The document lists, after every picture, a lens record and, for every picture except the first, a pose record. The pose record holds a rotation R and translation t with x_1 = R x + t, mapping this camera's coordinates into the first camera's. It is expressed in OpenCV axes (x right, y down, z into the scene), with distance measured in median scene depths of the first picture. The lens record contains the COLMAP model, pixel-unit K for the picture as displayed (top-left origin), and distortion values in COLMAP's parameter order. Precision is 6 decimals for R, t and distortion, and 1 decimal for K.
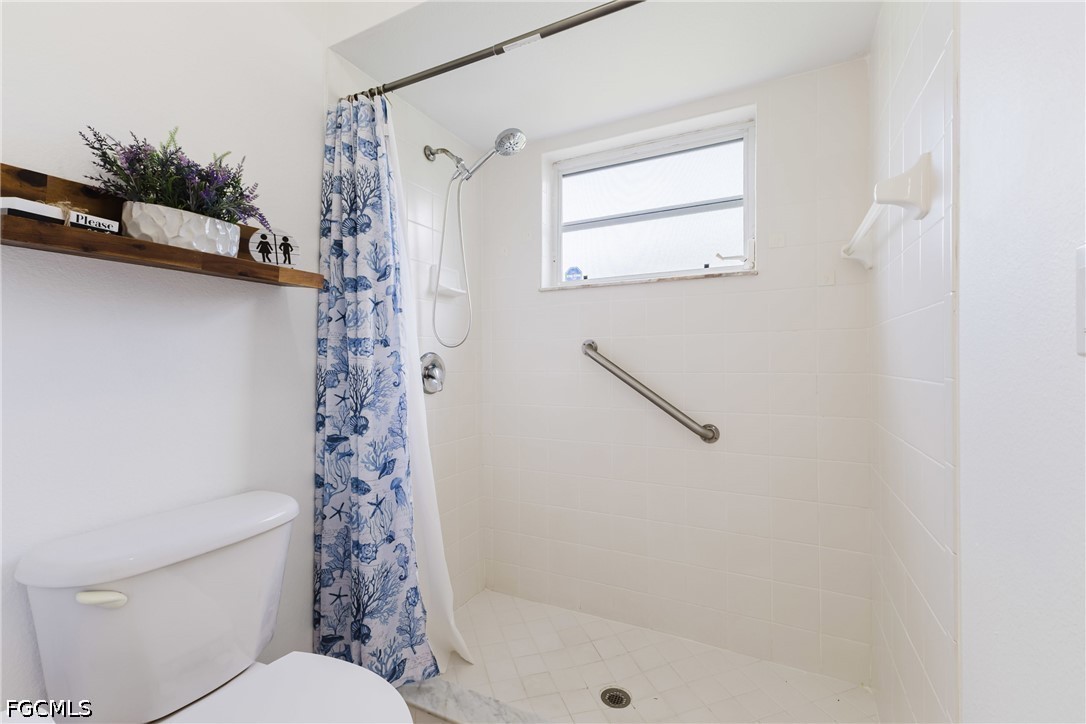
lens RADIAL K [[468.4, 0, 545.5], [0, 468.4, 359.7], [0, 0, 1]] dist [0.019527, -0.005677]
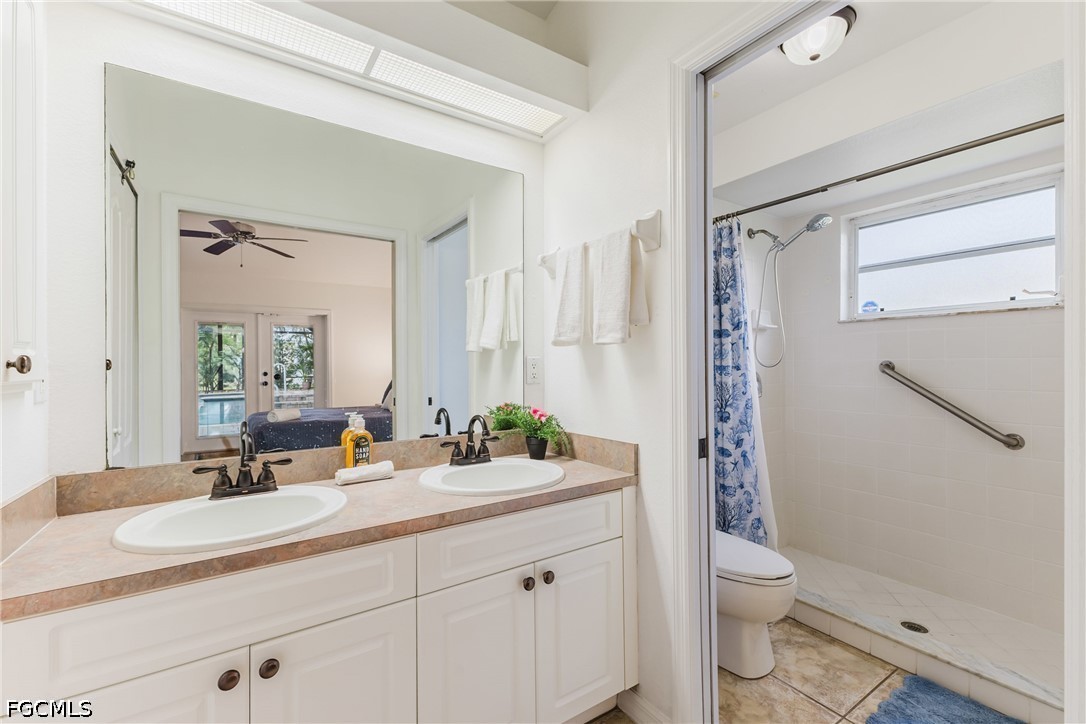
lens RADIAL K [[459.6, 0, 548.0], [0, 459.6, 364.0], [0, 0, 1]] dist [0.015301, -0.005762]
pose [[0.873177, 0.000652, -0.487404, -0.133643], [0.002366, 0.999982, 0.005576, -0.060559], [0.487398, -0.006022, 0.873159, -0.744395]]
